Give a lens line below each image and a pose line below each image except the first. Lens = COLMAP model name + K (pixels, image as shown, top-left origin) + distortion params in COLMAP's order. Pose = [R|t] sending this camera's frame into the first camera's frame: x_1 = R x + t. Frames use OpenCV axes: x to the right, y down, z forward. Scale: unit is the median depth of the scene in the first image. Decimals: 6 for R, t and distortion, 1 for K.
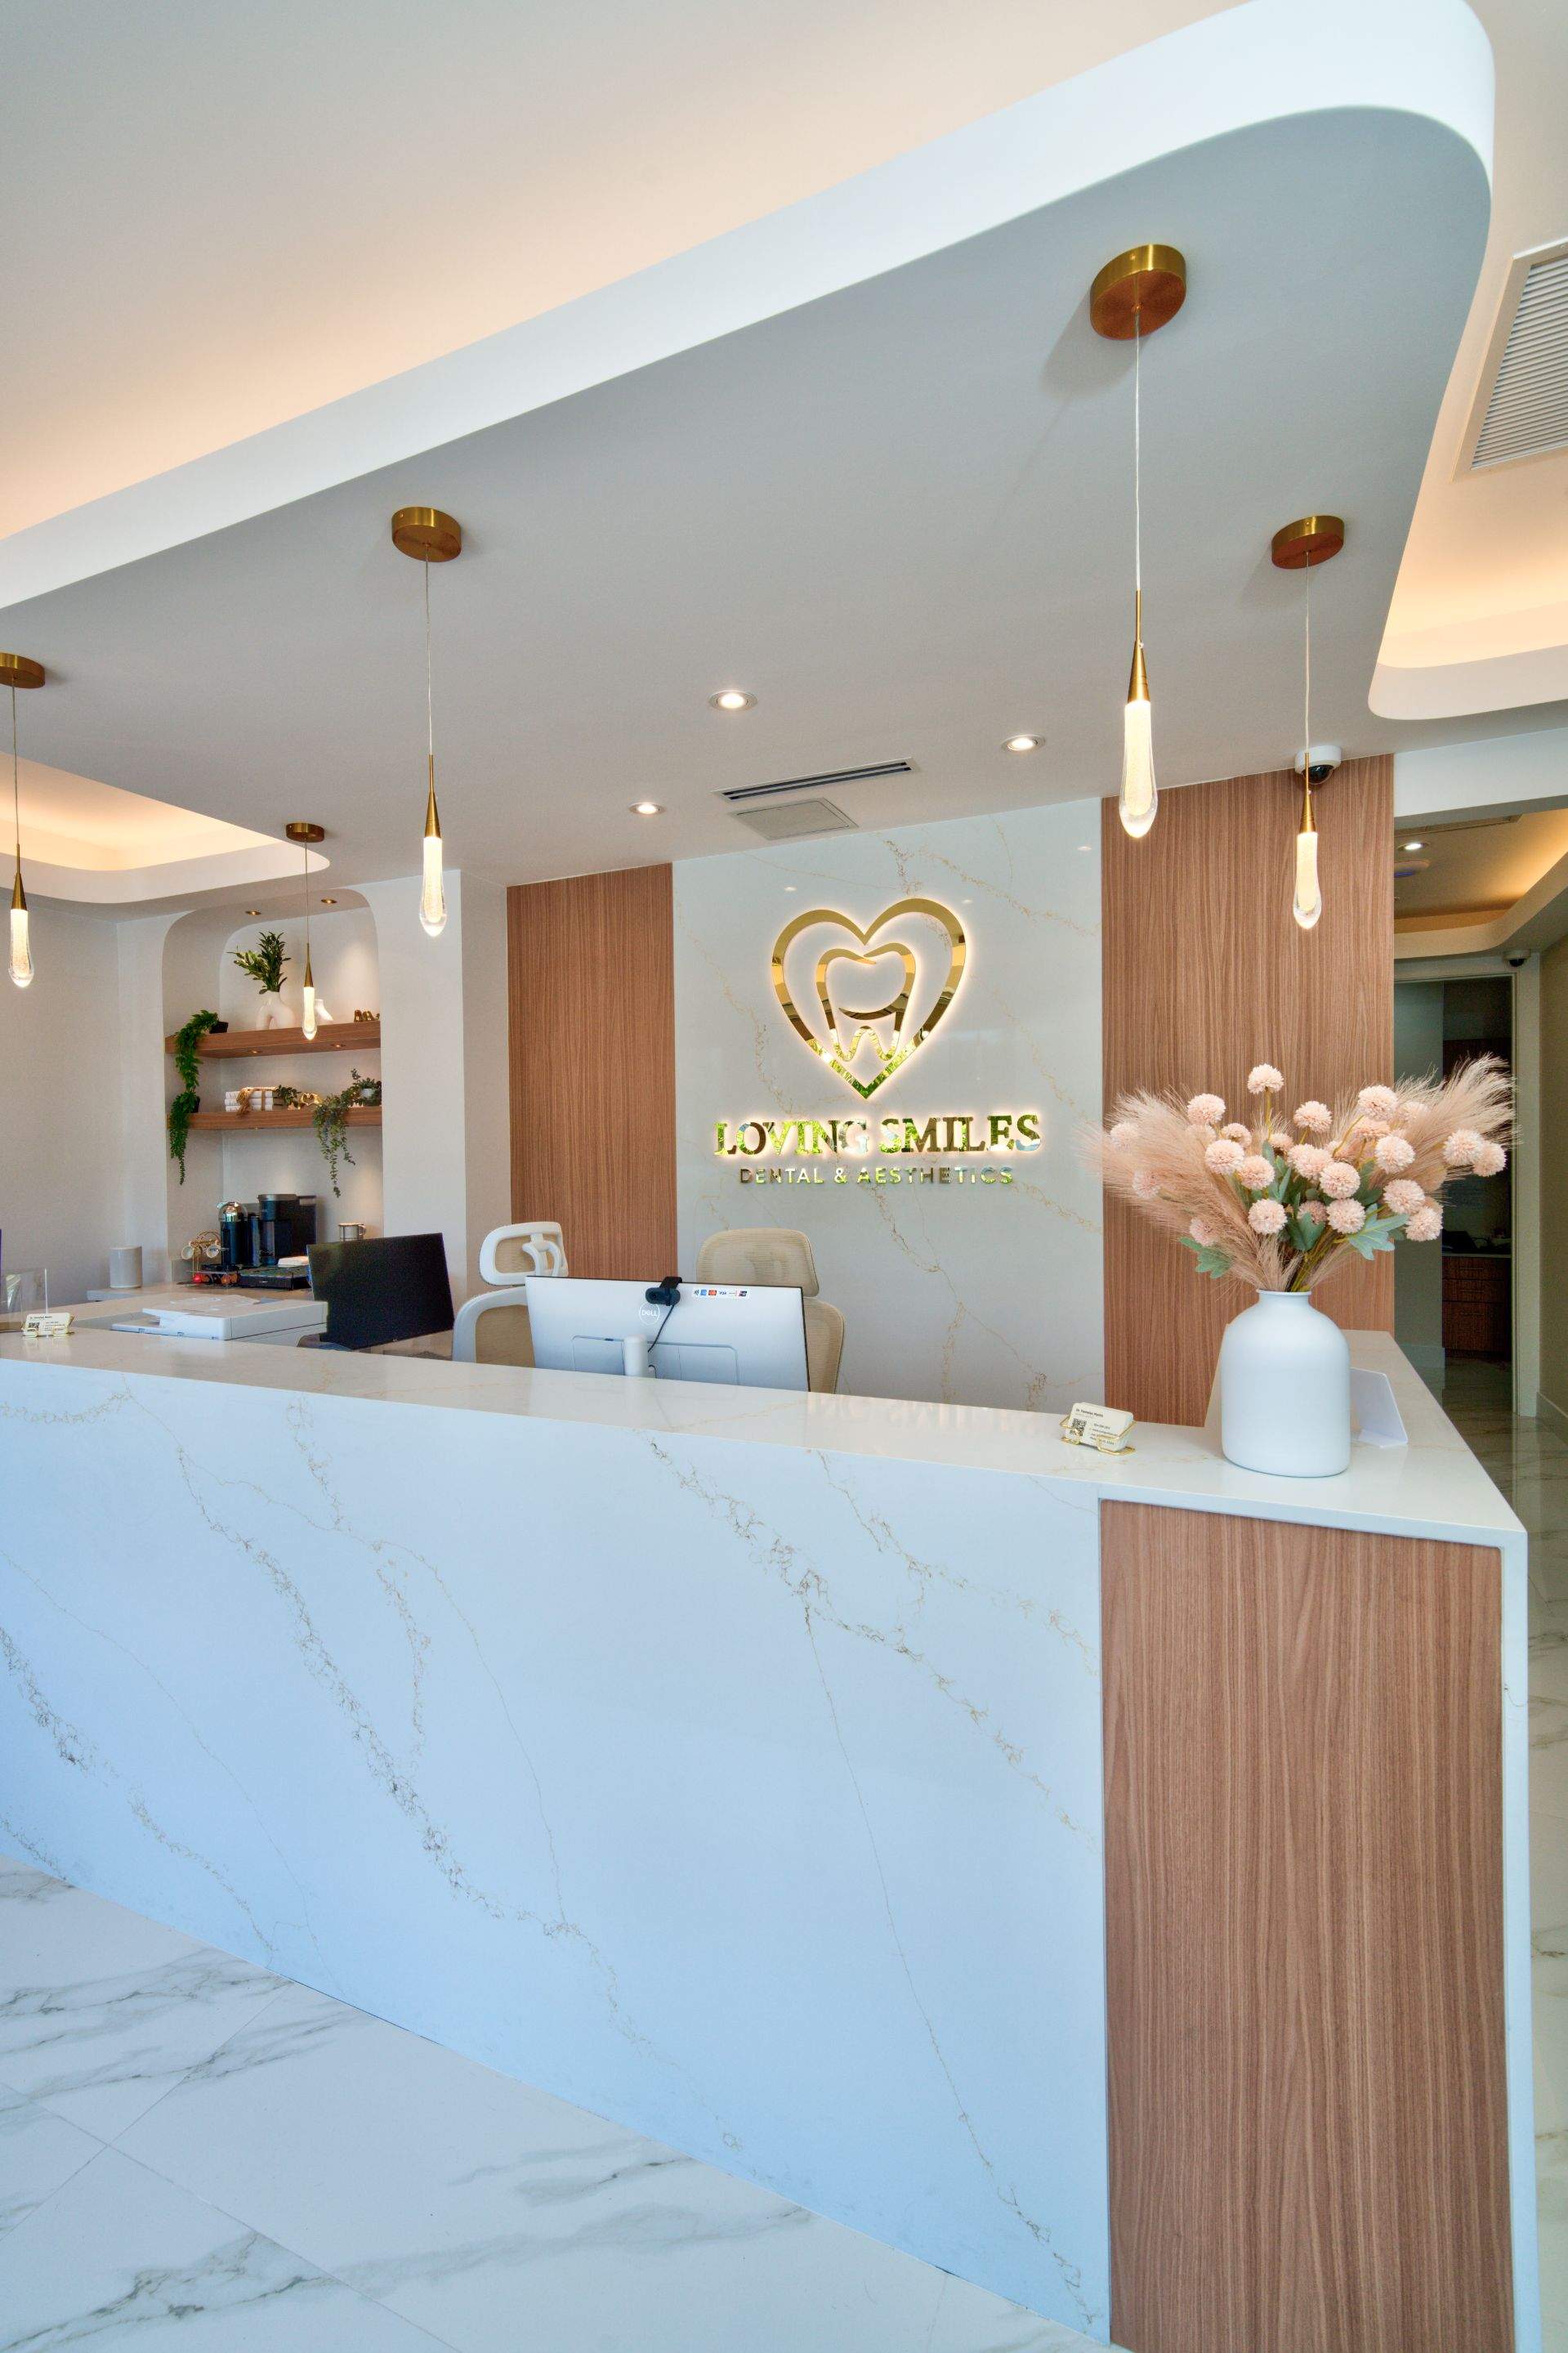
lens RADIAL K [[1069.5, 0, 785.7], [0, 1069.5, 1173.3], [0, 0, 1]] dist [0.007731, 0.000973]
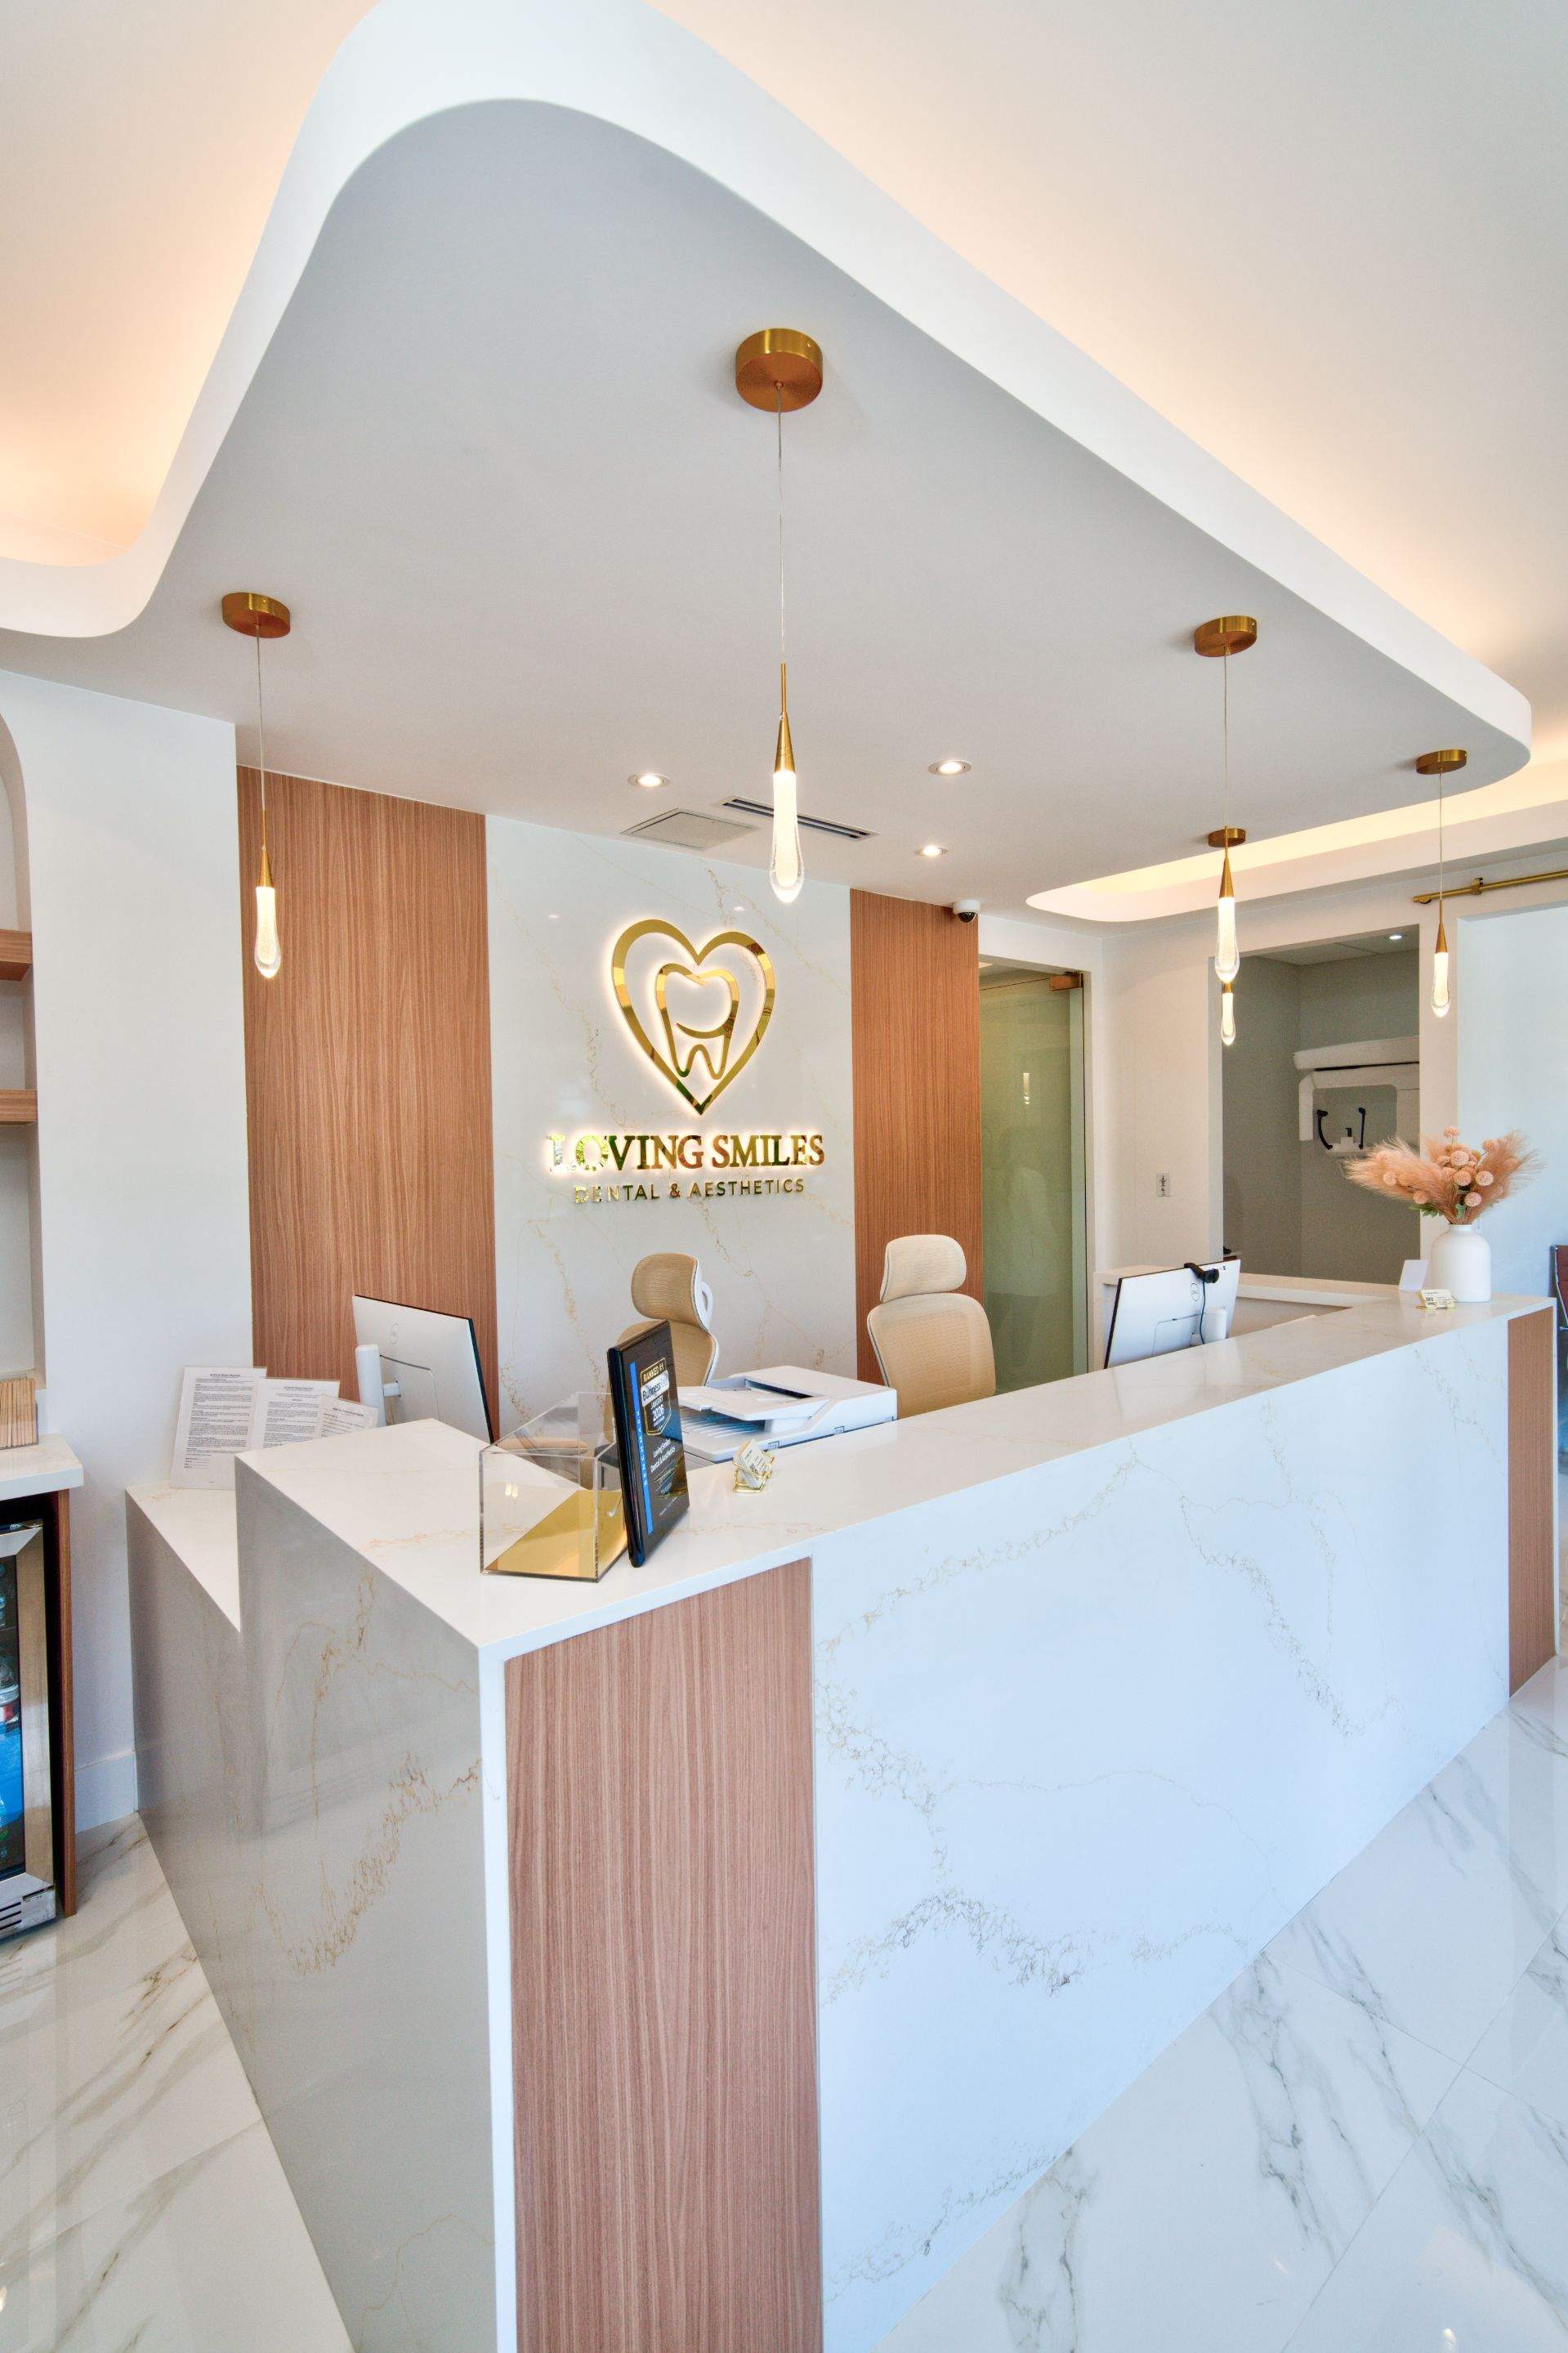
lens RADIAL K [[1069.5, 0, 794.0], [0, 1069.5, 1171.7], [0, 0, 1]] dist [0.007731, 0.000973]
pose [[0.423936, -0.011424, 0.905620, -0.837999], [0.022787, 0.999738, 0.001944, -0.015770], [-0.905406, 0.019812, 0.424085, 0.497488]]
